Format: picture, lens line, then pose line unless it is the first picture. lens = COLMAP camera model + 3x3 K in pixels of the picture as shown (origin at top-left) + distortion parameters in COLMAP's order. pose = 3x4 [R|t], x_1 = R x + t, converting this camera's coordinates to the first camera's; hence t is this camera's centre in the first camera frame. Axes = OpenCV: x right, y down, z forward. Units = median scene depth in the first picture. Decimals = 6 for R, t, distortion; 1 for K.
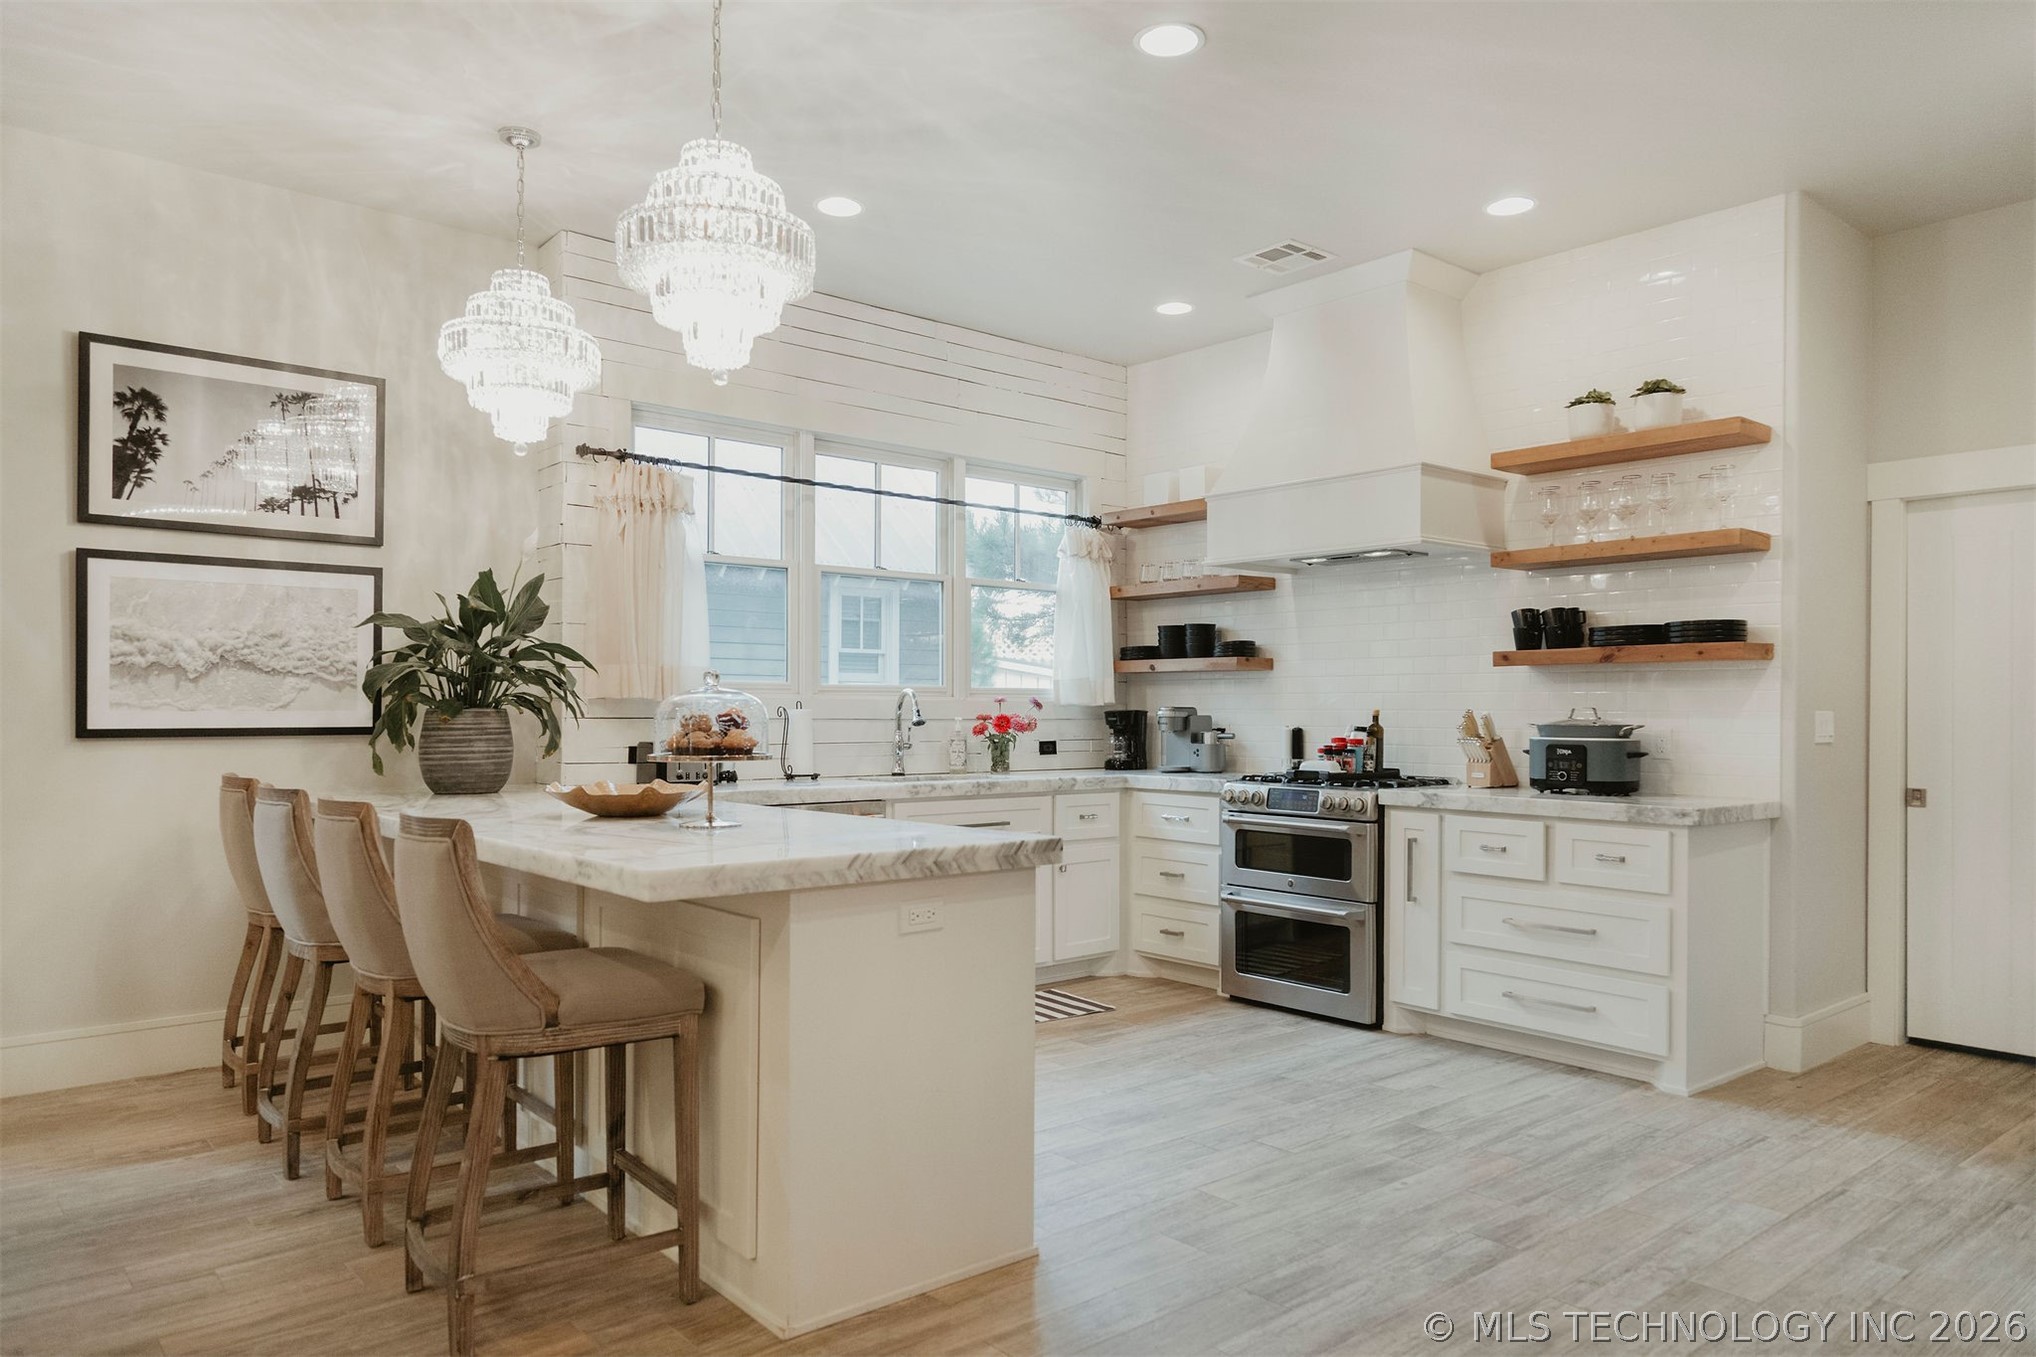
lens RADIAL K [[1358.3, 0, 1022.6], [0, 1358.3, 692.3], [0, 0, 1]] dist [0.019630, -0.003477]
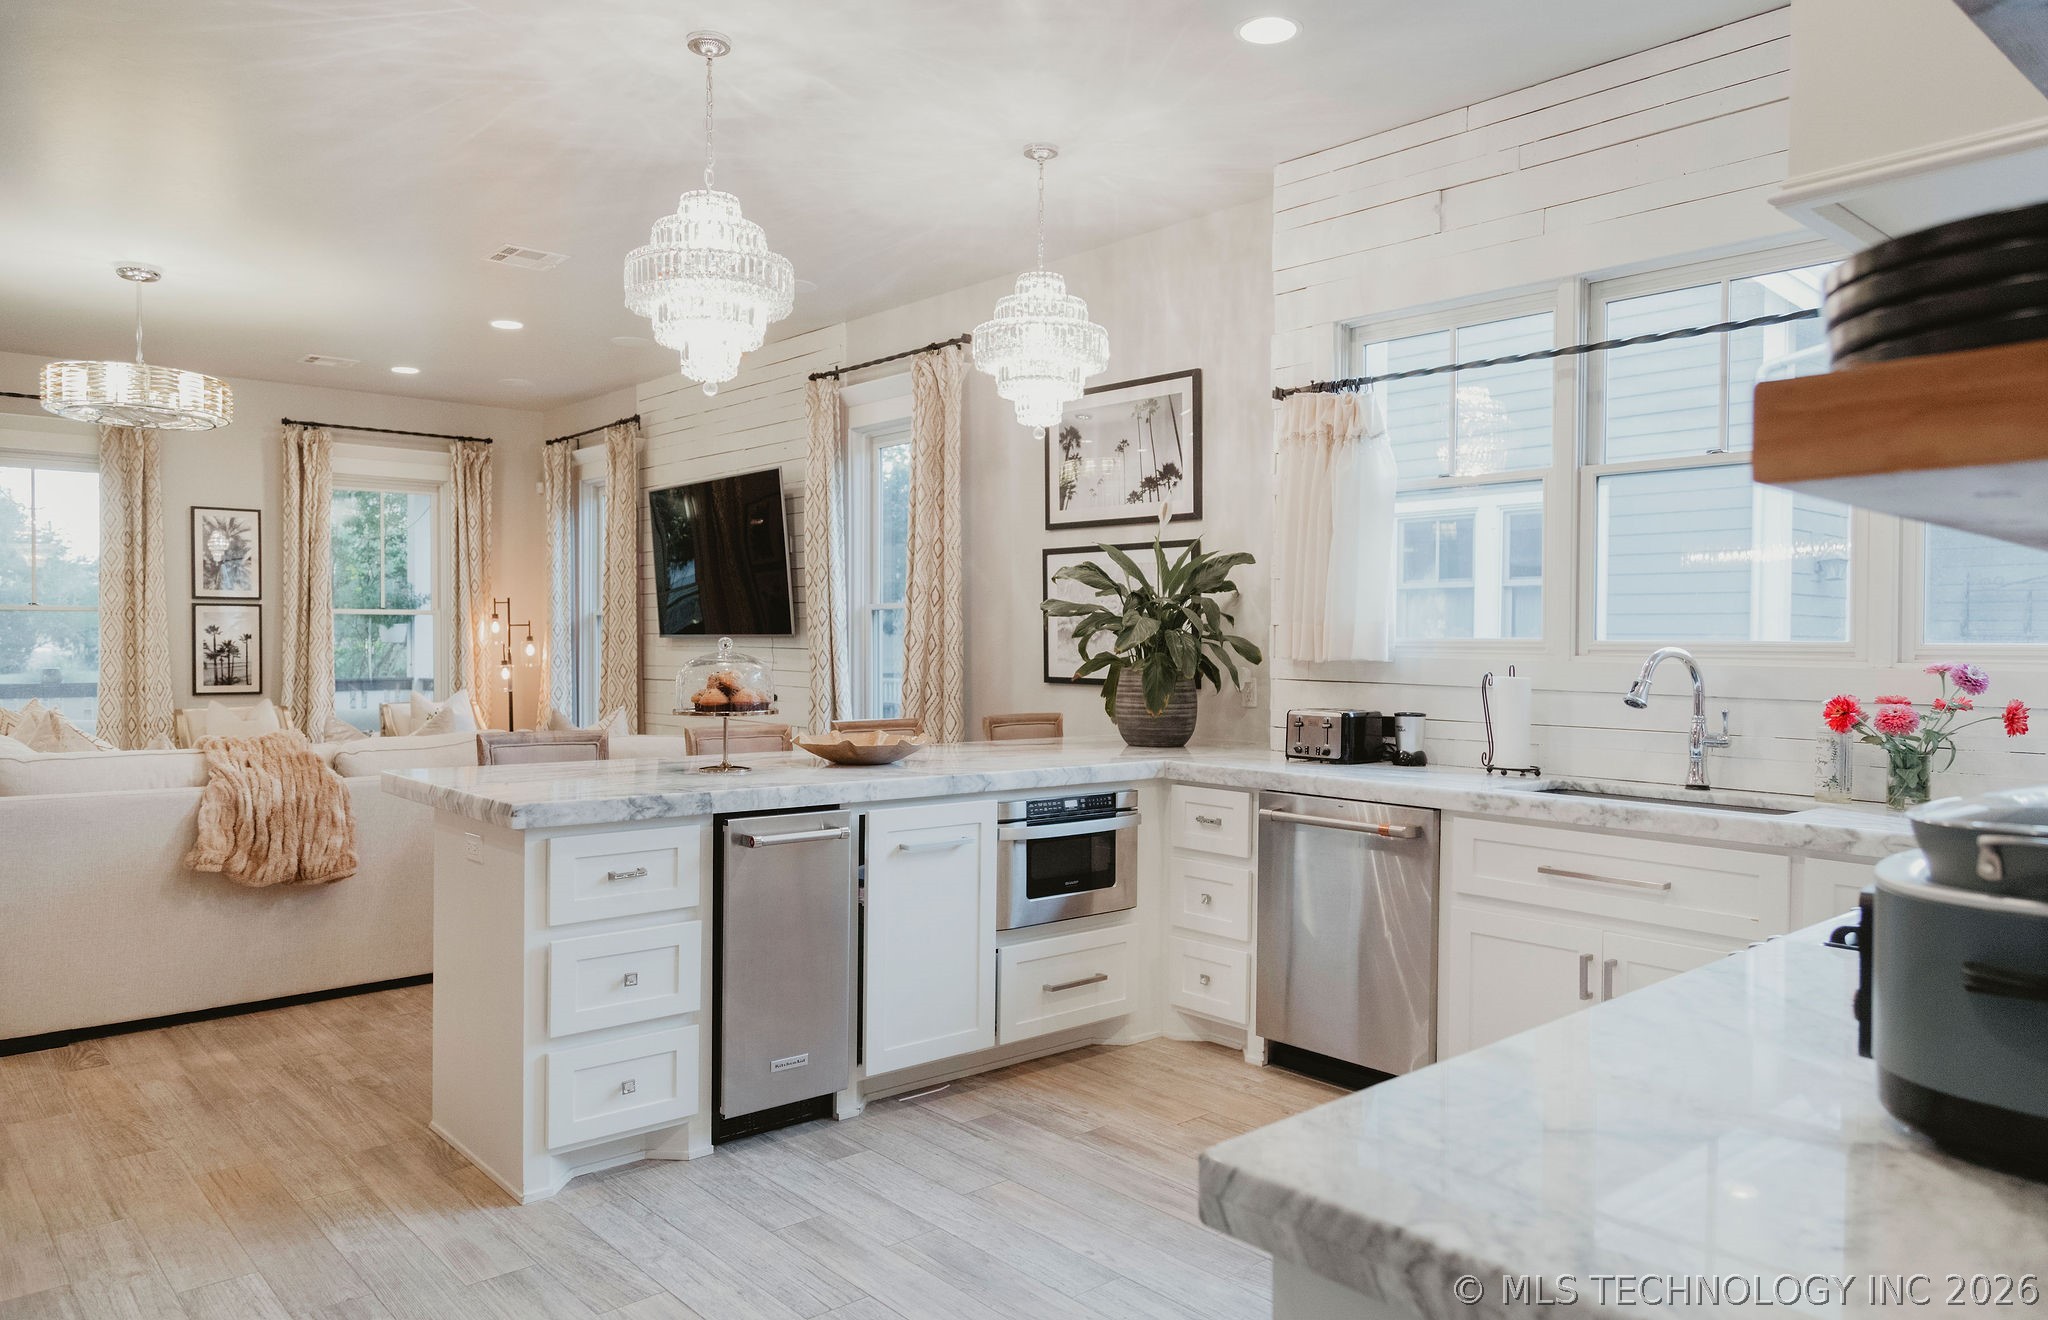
lens RADIAL K [[1376.1, 0, 995.7], [0, 1376.1, 642.7], [0, 0, 1]] dist [0.026924, -0.007298]
pose [[0.008659, -0.000146, -0.999963, 0.625521], [0.004595, 0.999989, -0.000106, -0.007107], [0.999952, -0.004594, 0.008659, 0.796060]]
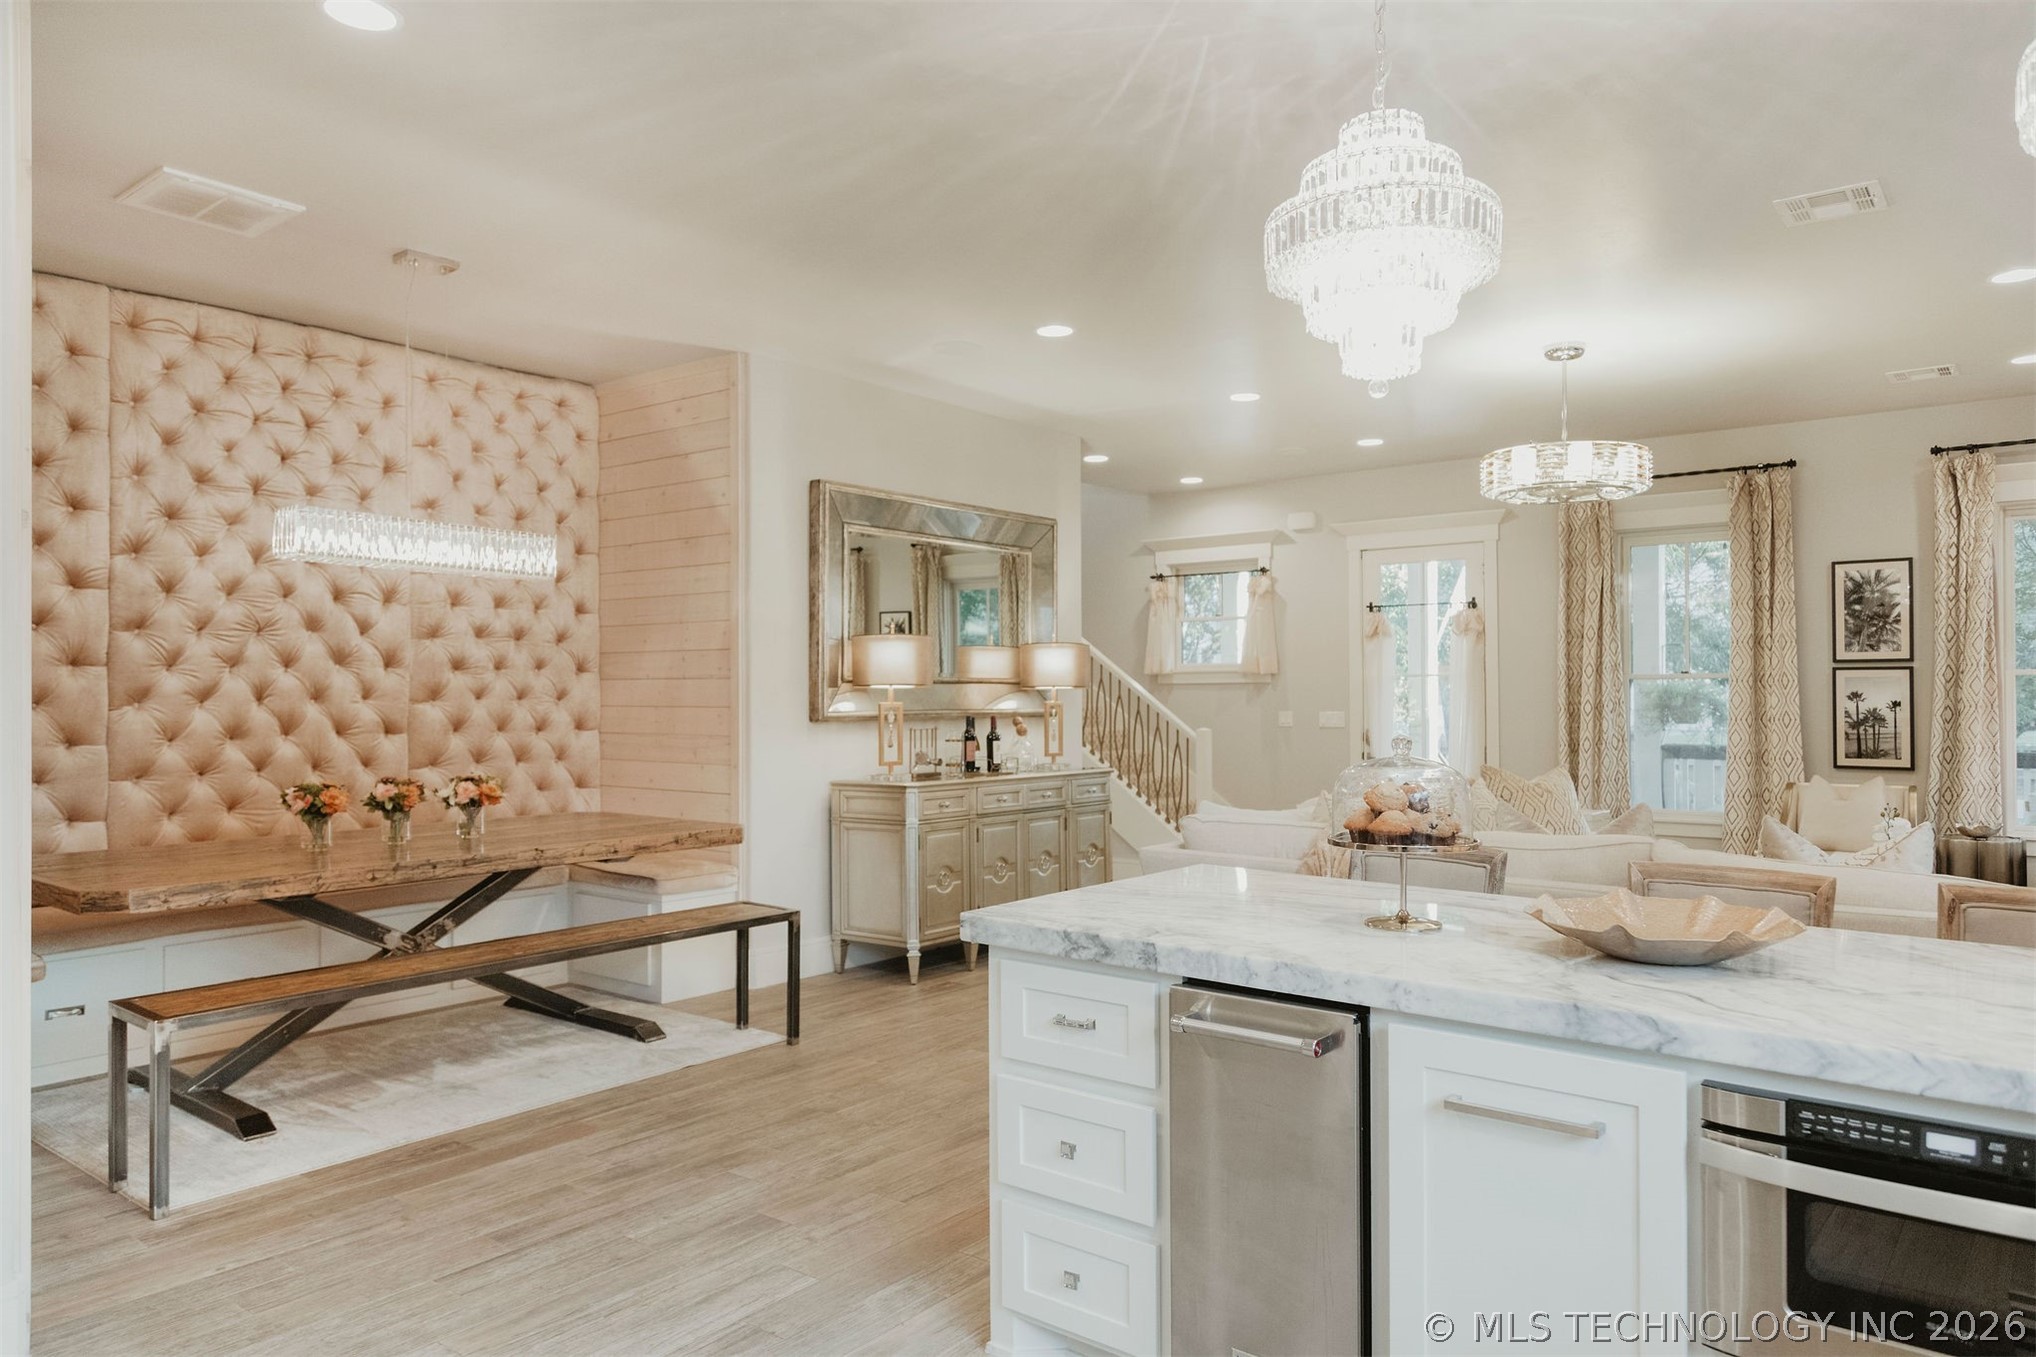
lens RADIAL K [[1358.3, 0, 1045.9], [0, 1358.3, 675.7], [0, 0, 1]] dist [0.019630, -0.003477]
pose [[-0.977023, -0.002243, -0.213120, 0.109606], [0.001637, 0.999836, -0.018027, -0.024766], [0.213126, -0.017962, -0.976860, 1.141703]]
